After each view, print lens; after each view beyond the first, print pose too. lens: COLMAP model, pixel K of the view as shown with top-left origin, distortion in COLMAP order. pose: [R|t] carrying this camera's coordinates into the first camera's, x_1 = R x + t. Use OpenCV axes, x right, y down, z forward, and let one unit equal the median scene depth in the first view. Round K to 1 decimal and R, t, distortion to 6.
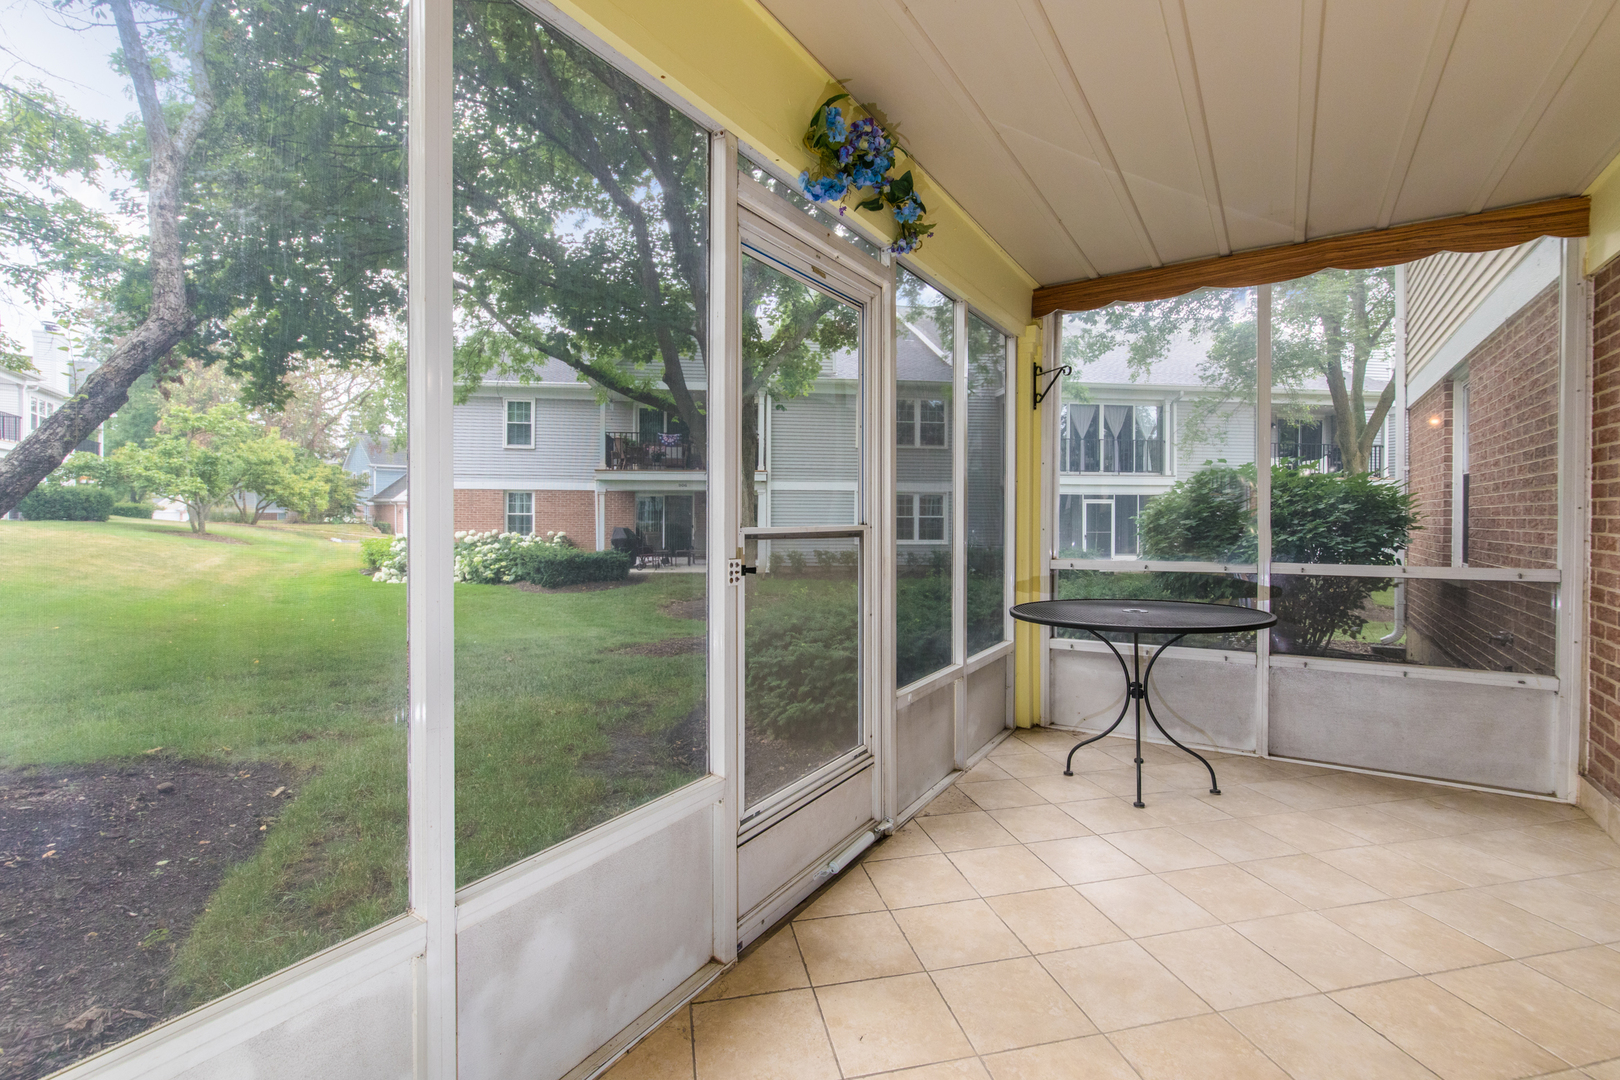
lens RADIAL K [[713.1, 0, 794.3], [0, 713.1, 517.3], [0, 0, 1]] dist [-0.013885, -0.000322]
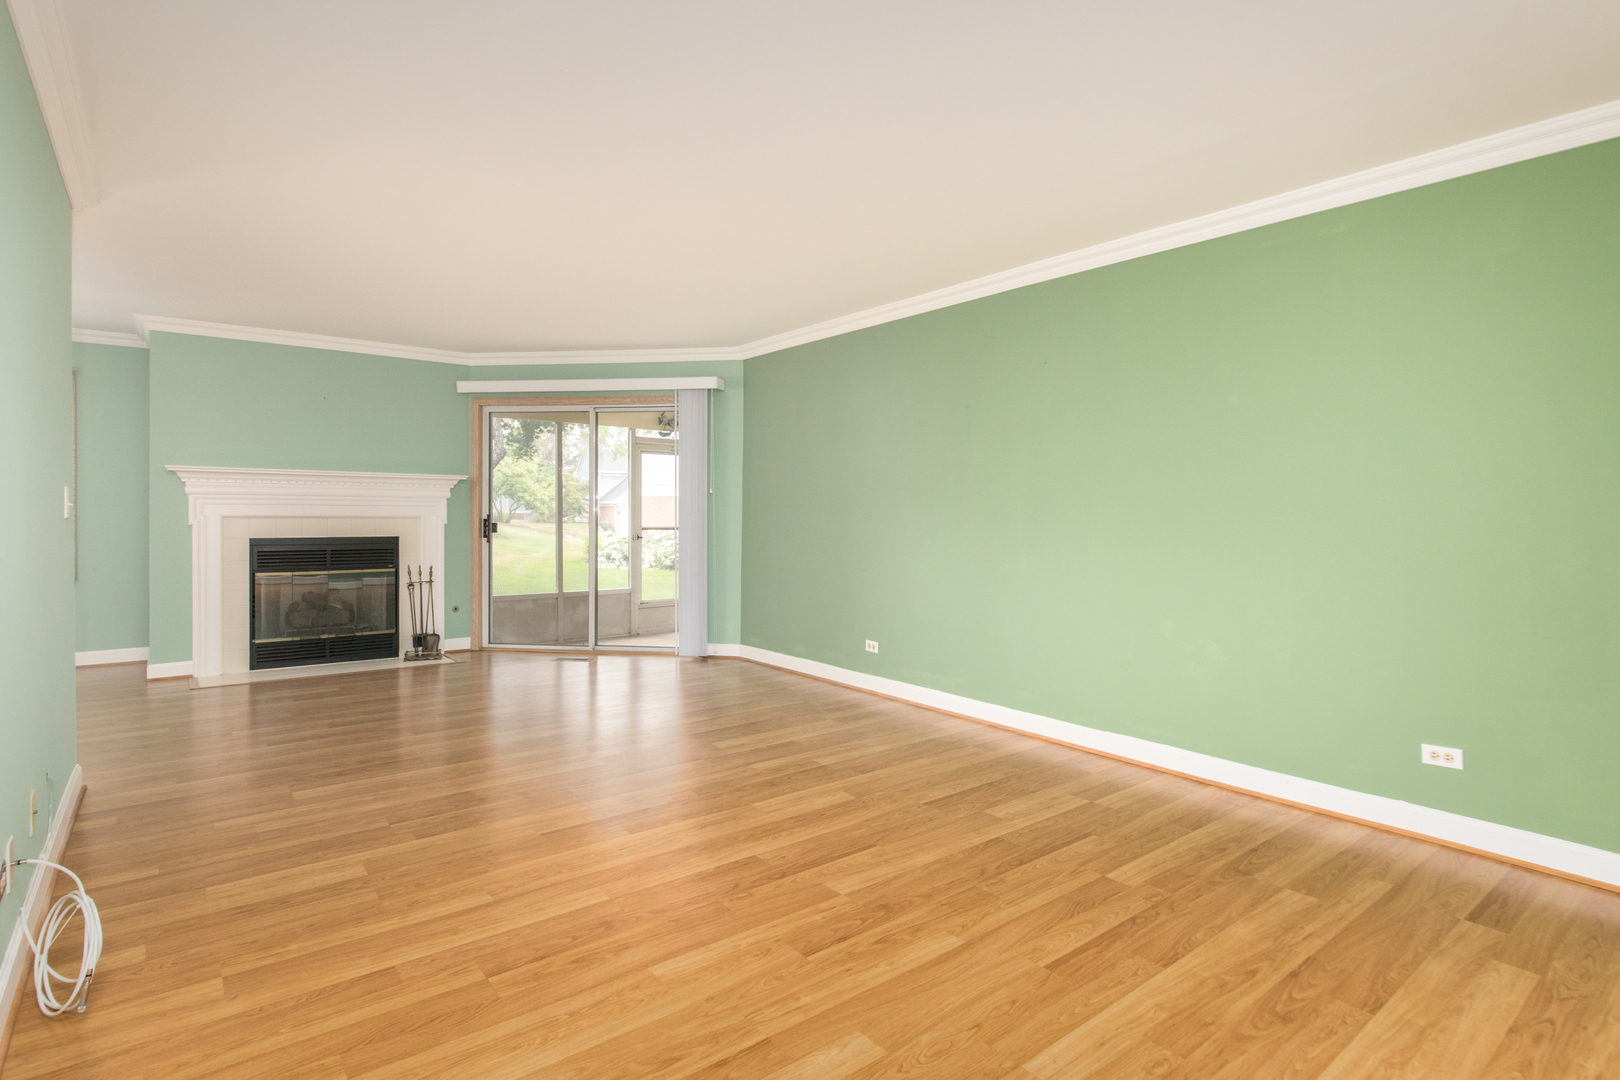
lens RADIAL K [[815.9, 0, 800.5], [0, 815.9, 527.8], [0, 0, 1]] dist [0.016074, -0.003504]
pose [[0.954592, 0.006751, -0.297839, 0.229722], [-0.002835, 0.999904, 0.013577, -0.004603], [0.297902, -0.012116, 0.954519, -0.328185]]
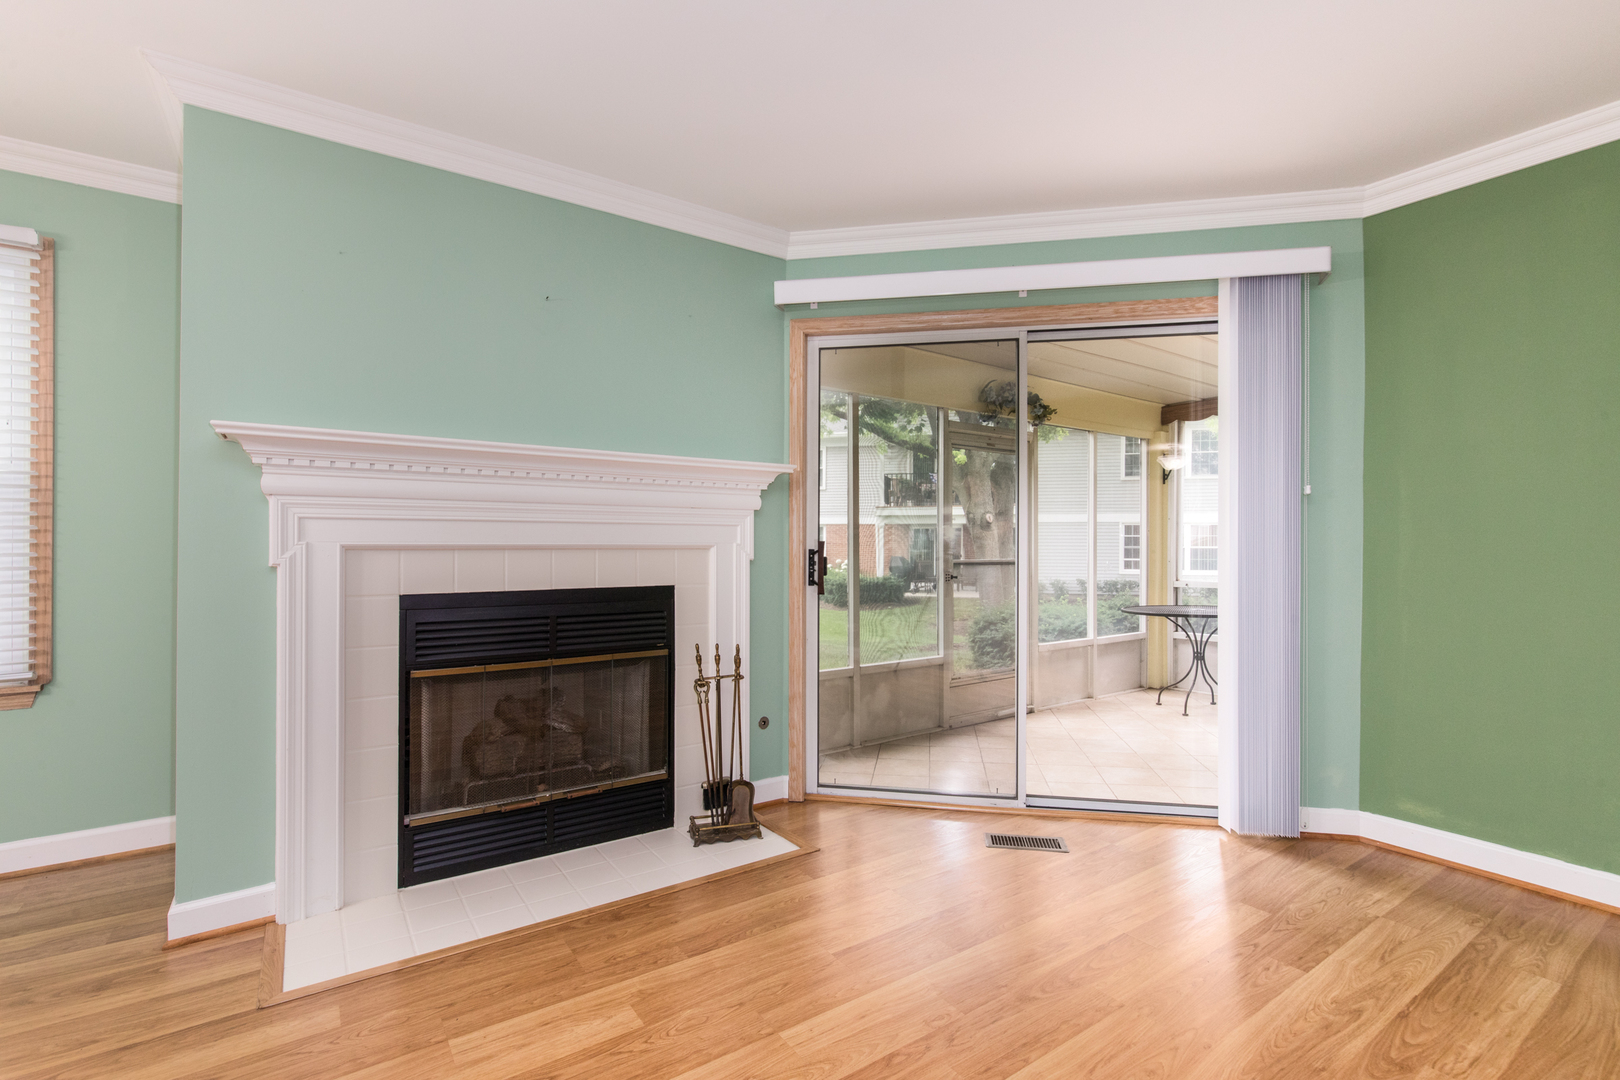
lens RADIAL K [[738.8, 0, 784.7], [0, 738.8, 544.4], [0, 0, 1]] dist [-0.005164, 0.000313]
pose [[0.925905, -0.001451, -0.377754, 0.040446], [0.001066, 0.999999, -0.001230, -0.004204], [0.377756, 0.000736, 0.925905, -0.180689]]
